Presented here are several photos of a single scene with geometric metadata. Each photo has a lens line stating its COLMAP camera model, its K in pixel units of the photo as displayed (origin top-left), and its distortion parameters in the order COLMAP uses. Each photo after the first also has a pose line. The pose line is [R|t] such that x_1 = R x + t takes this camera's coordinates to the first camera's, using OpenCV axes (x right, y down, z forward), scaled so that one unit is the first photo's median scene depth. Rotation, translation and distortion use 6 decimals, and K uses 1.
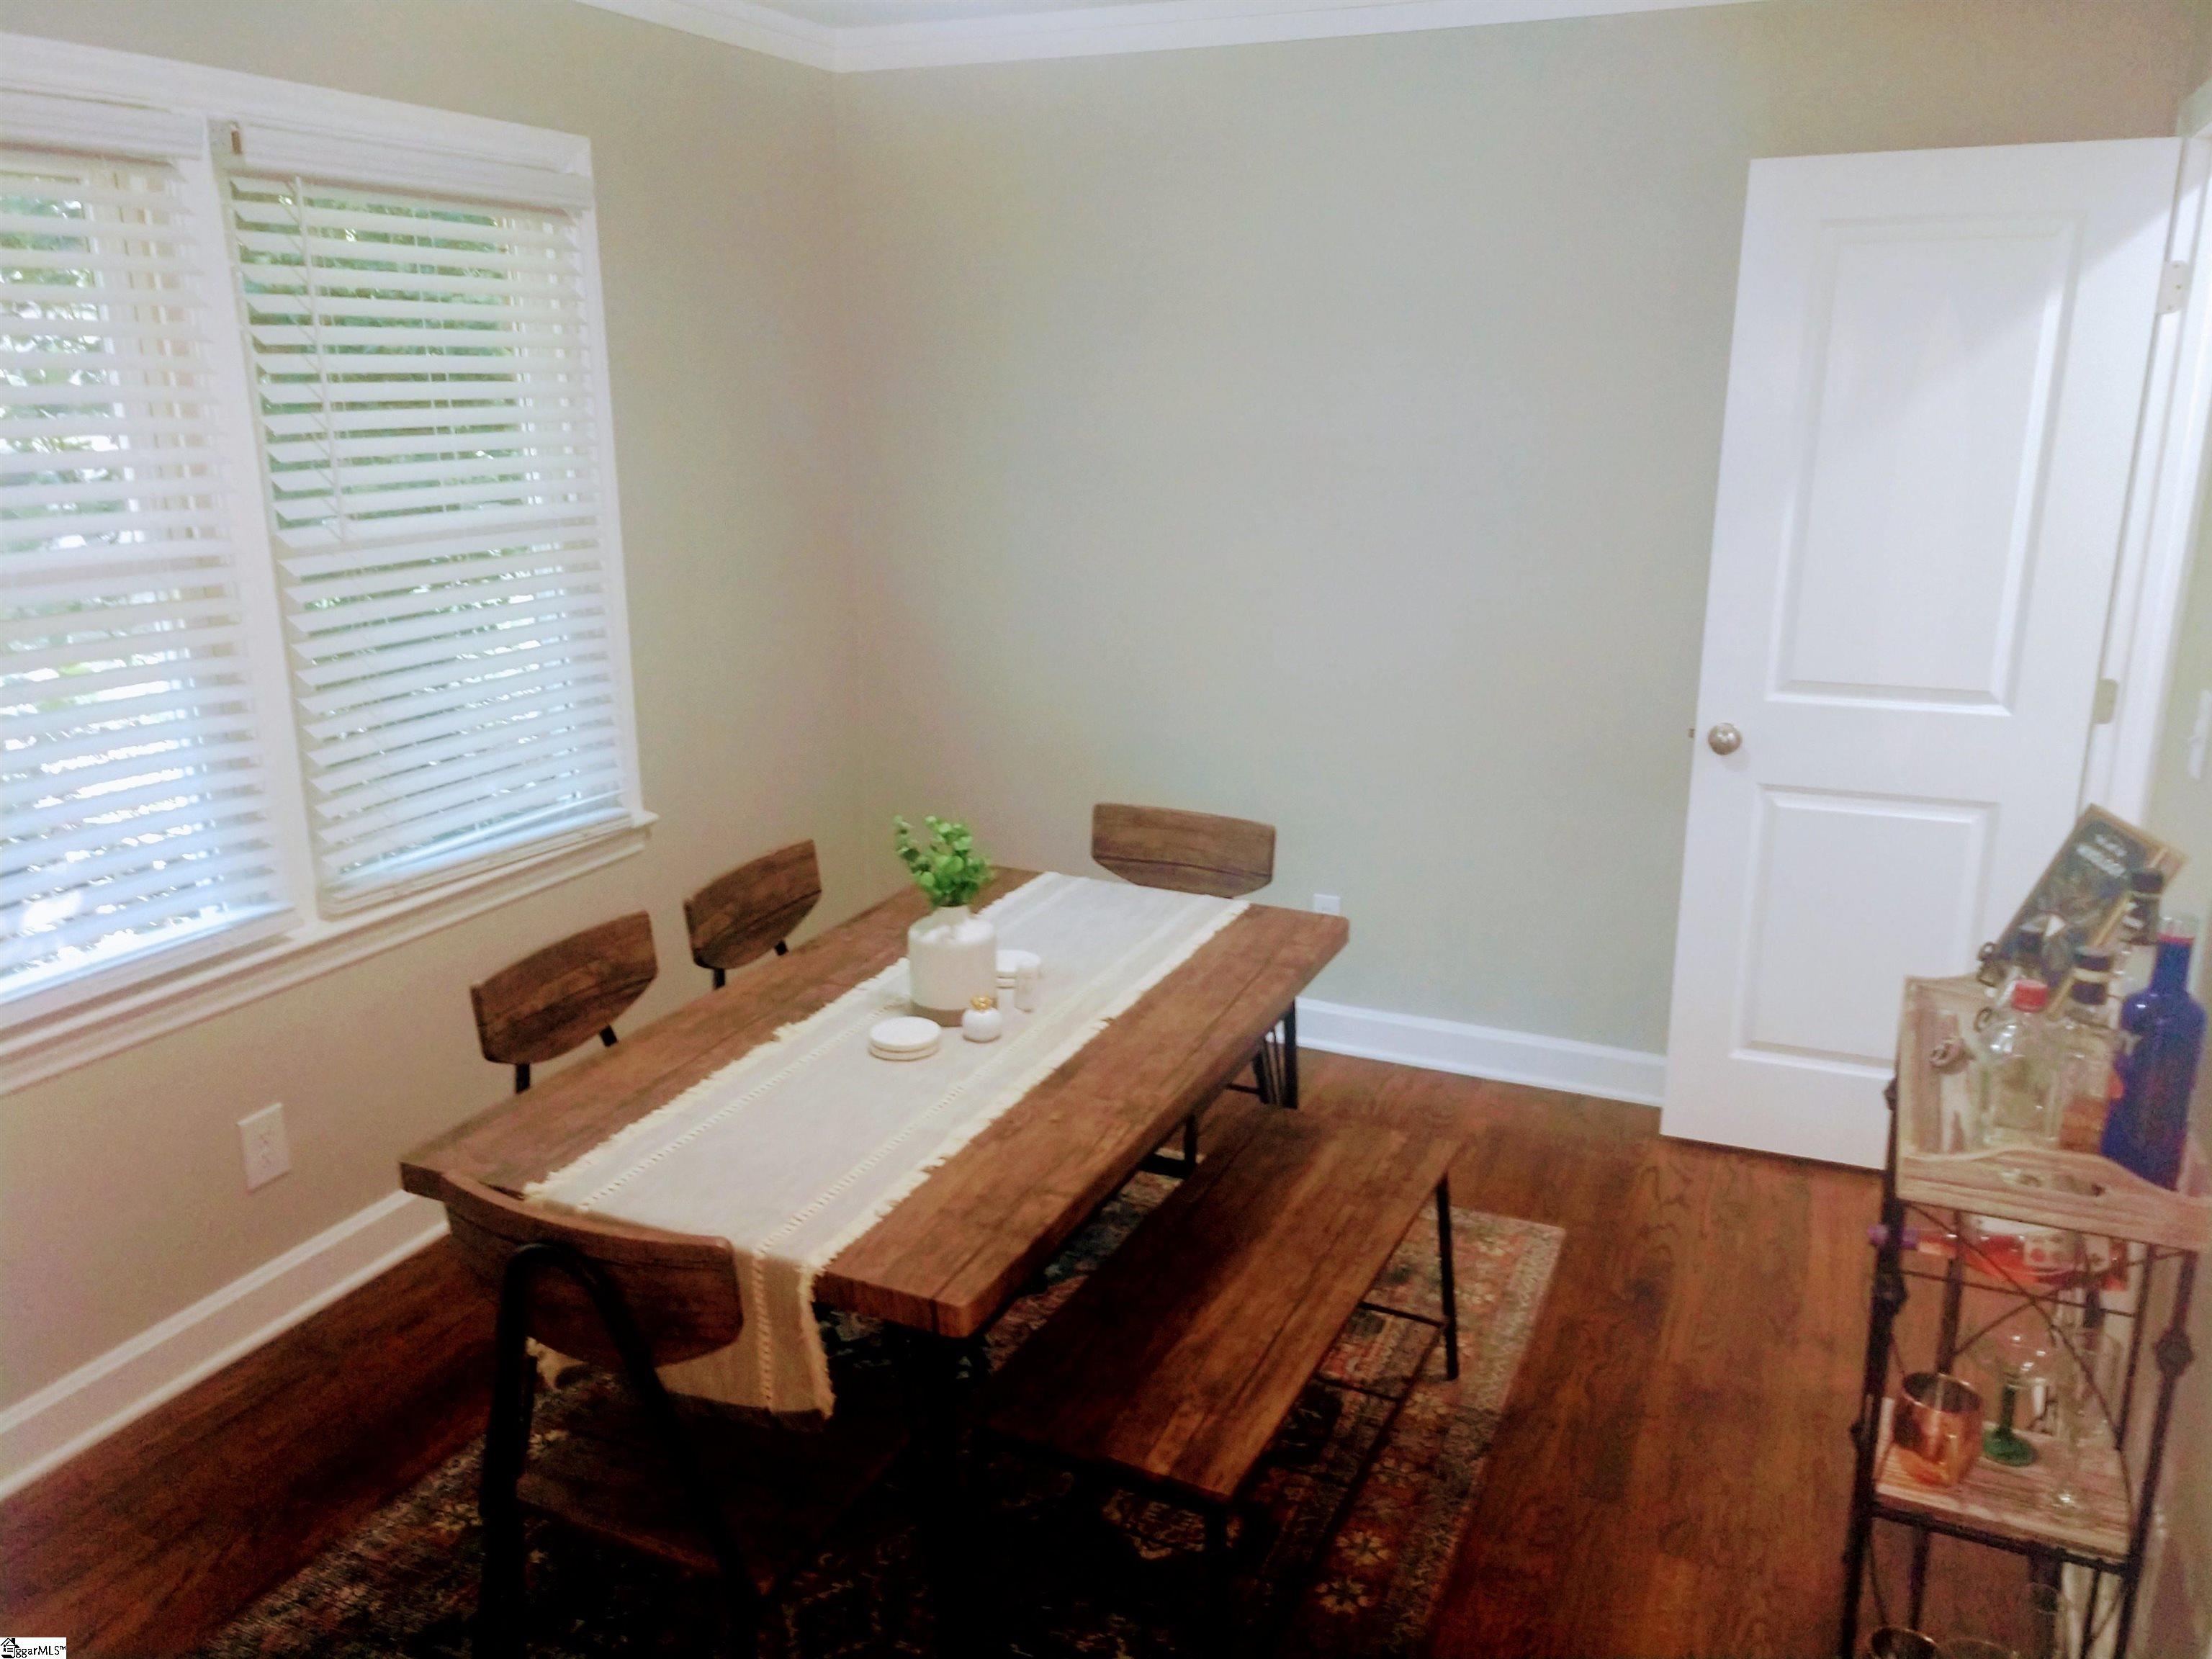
lens RADIAL K [[1690.7, 0, 1106.0], [0, 1690.7, 829.5], [0, 0, 1]] dist [0.005662, 0.045265]
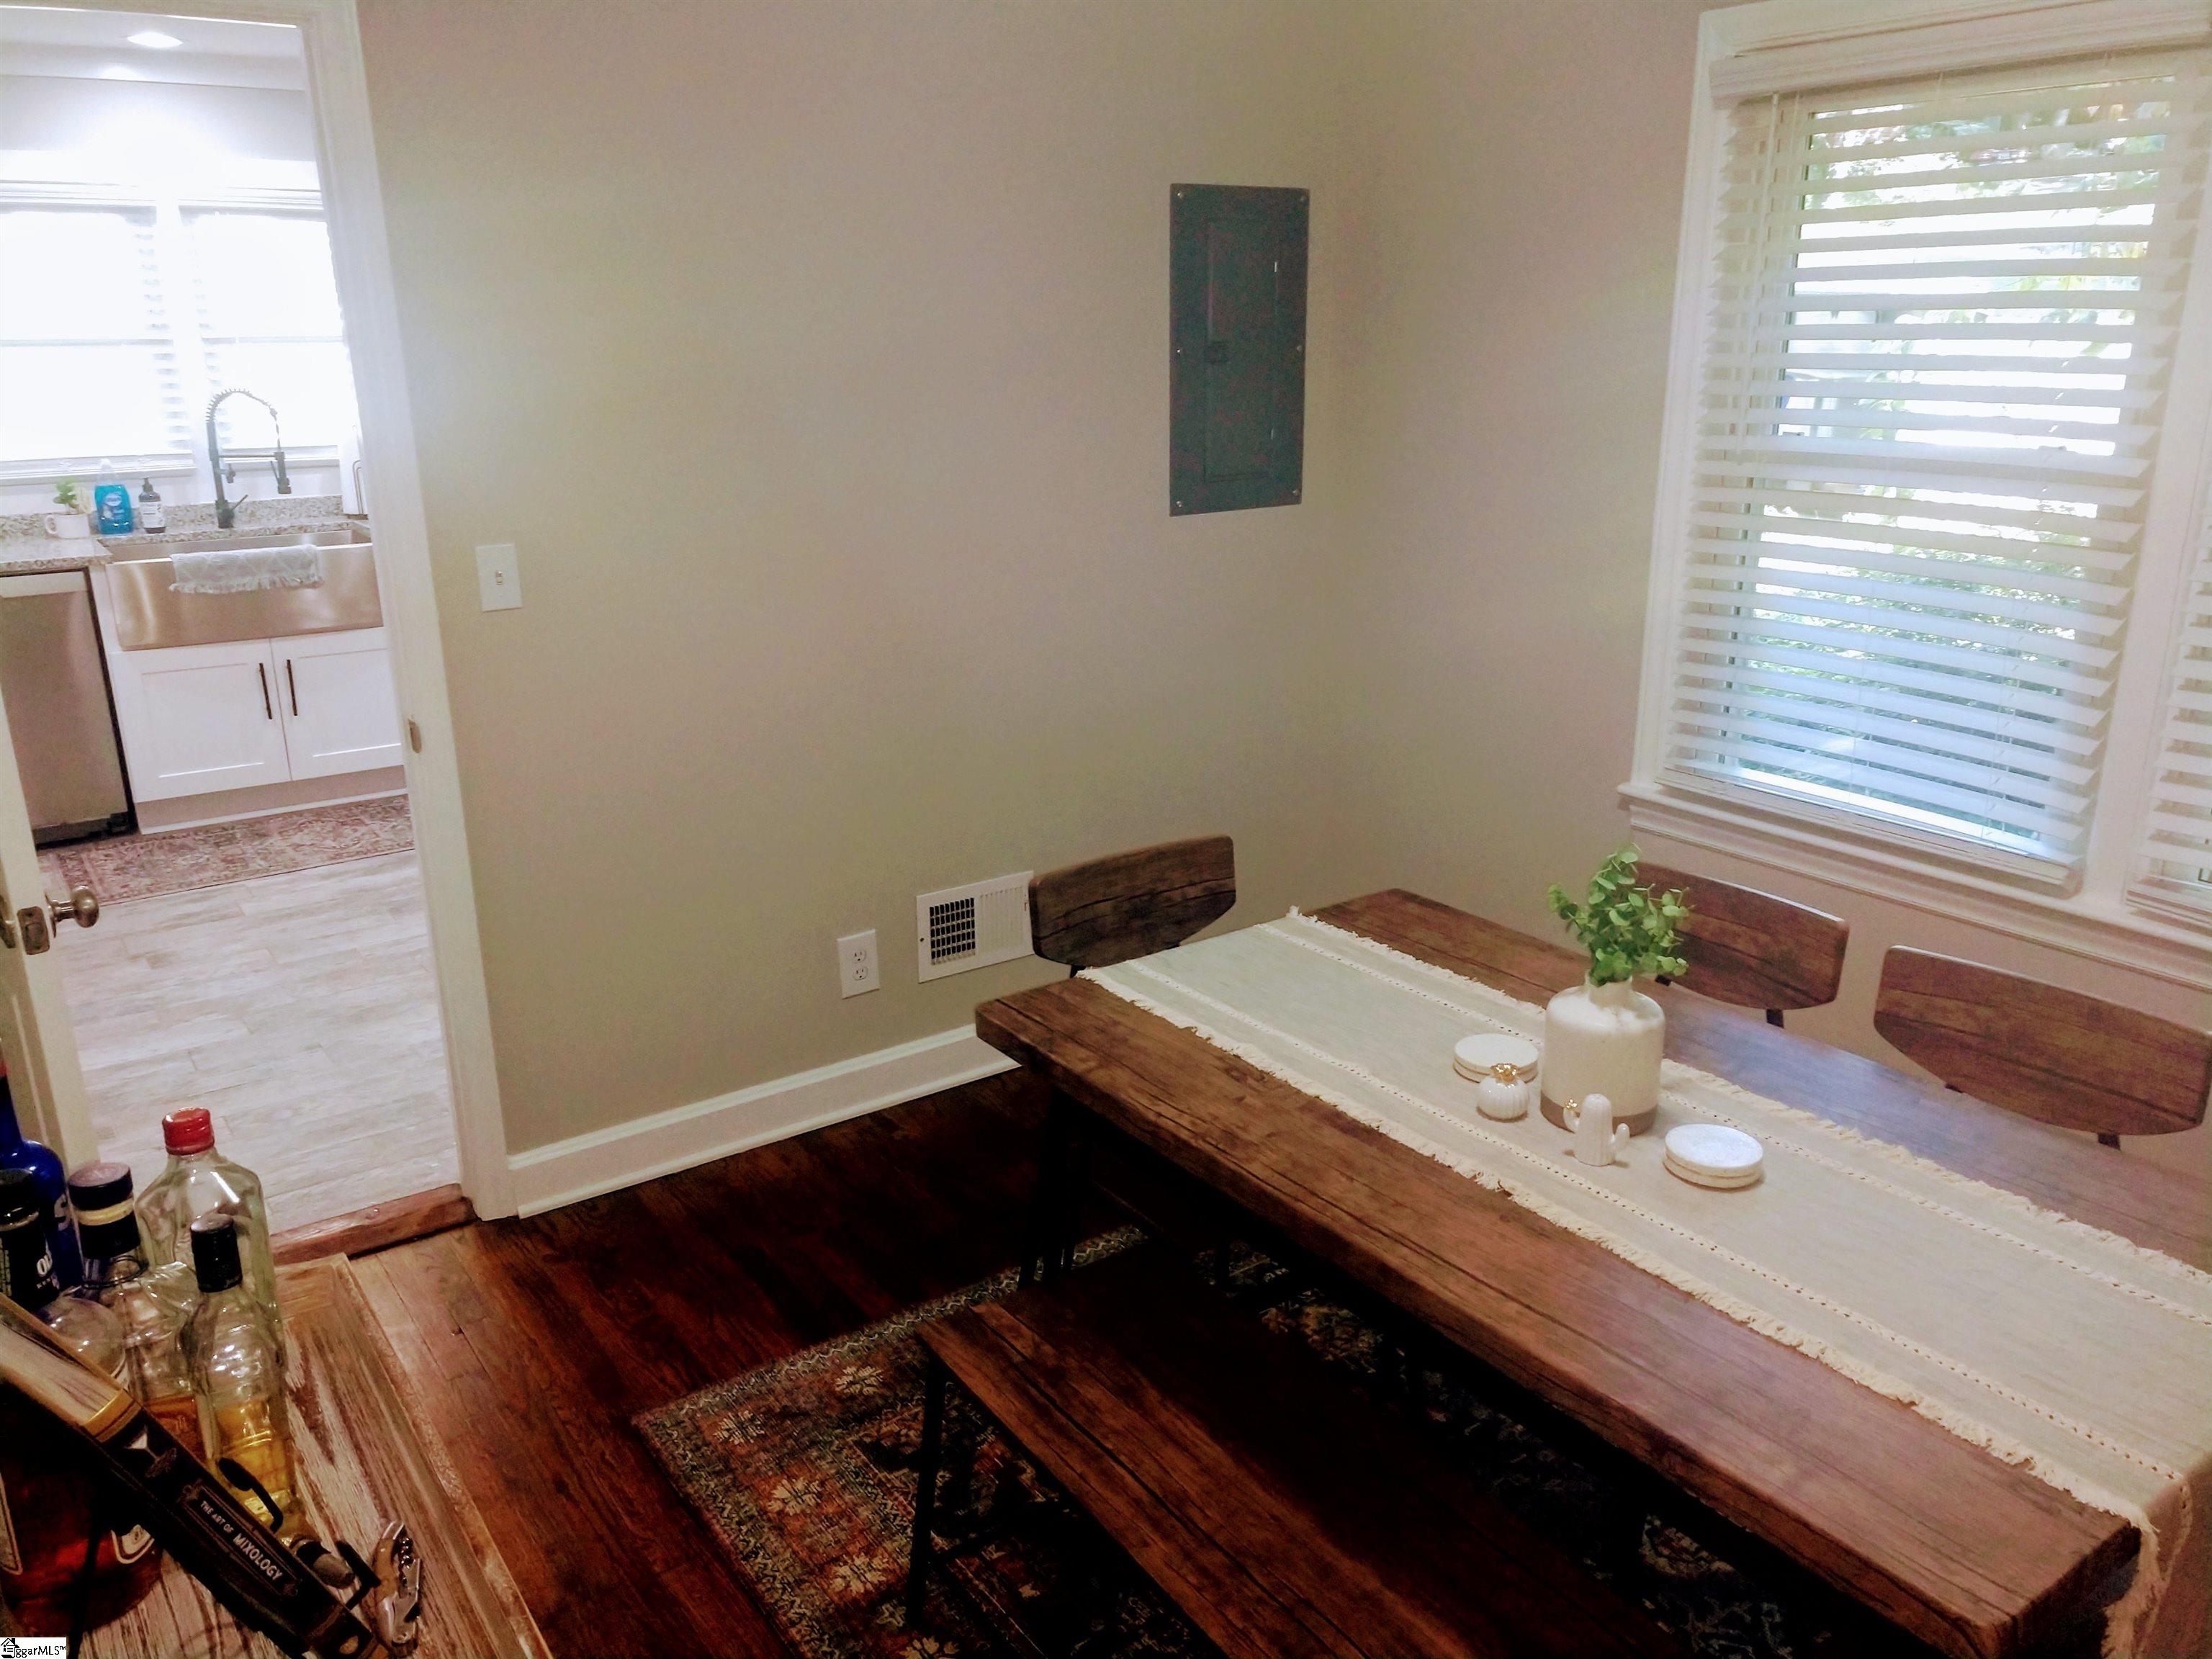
lens RADIAL K [[1699.0, 0, 1106.0], [0, 1699.0, 829.5], [0, 0, 1]] dist [0.085289, -0.068257]
pose [[-0.496999, 0.262760, -0.827012, 0.687668], [-0.222932, 0.882401, 0.414331, -0.304131], [0.838626, 0.390290, -0.379974, 1.152230]]
